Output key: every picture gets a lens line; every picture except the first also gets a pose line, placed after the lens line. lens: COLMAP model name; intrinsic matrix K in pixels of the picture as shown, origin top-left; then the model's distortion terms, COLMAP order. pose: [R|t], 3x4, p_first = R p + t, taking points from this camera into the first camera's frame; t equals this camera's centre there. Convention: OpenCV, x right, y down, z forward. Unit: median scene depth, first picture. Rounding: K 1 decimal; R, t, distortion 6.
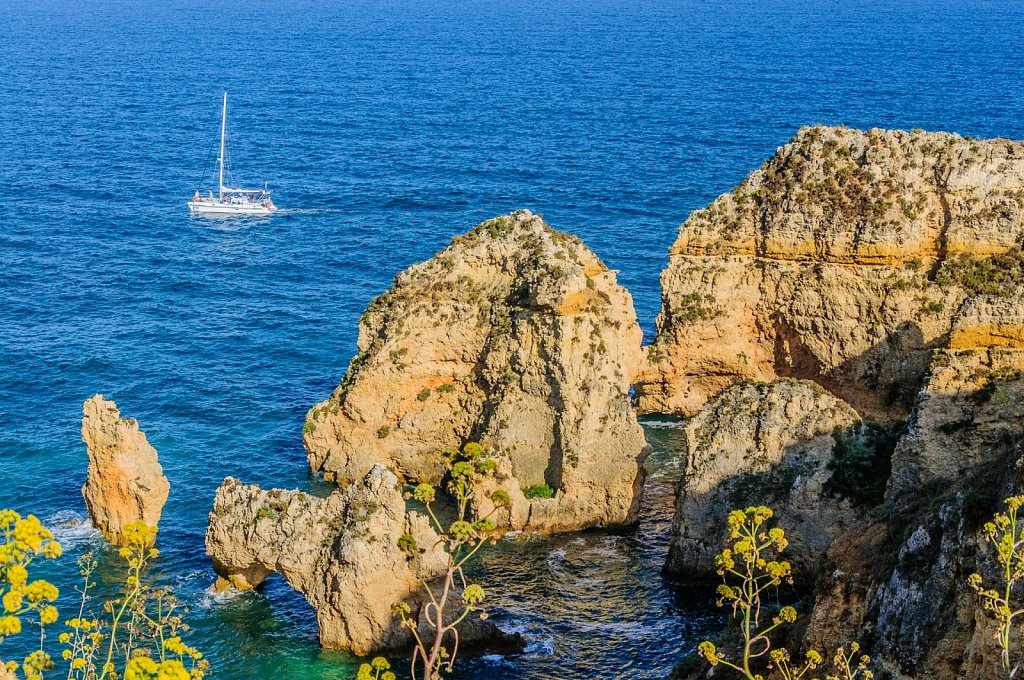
lens RADIAL K [[1301.9, 0, 512.0], [0, 1301.9, 340.0], [0, 0, 1]] dist [-0.093484, 0.324414]
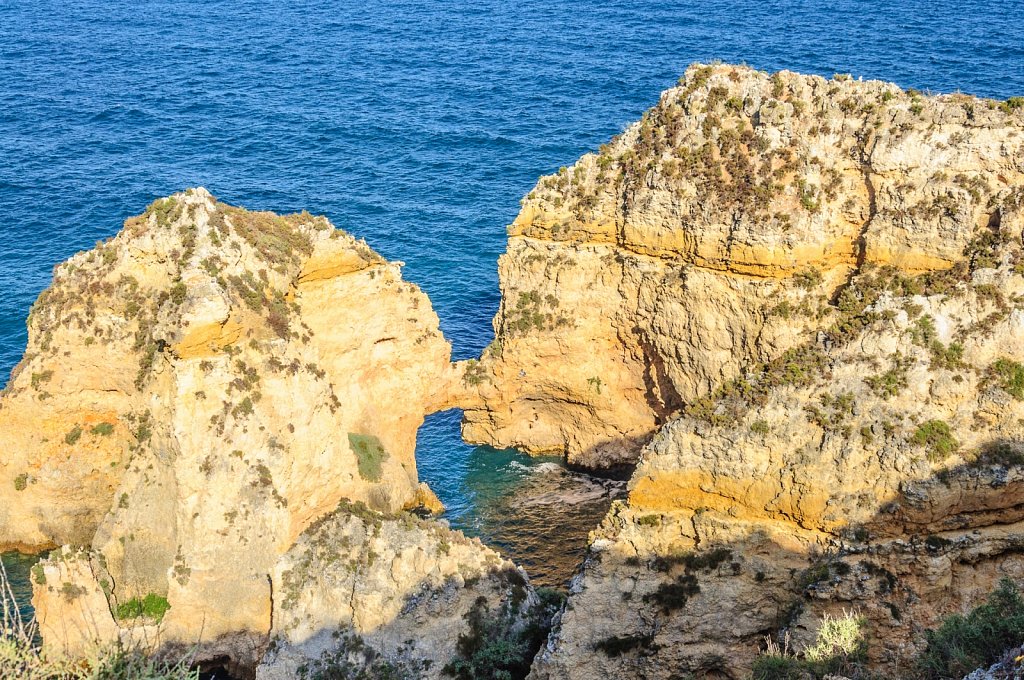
lens RADIAL K [[1301.9, 0, 512.0], [0, 1301.9, 340.0], [0, 0, 1]] dist [-0.093484, 0.324414]
pose [[0.988027, 0.055966, -0.143771, 0.251363], [-0.043181, 0.994955, 0.090557, -0.079870], [0.148114, -0.083265, 0.985459, 0.299217]]
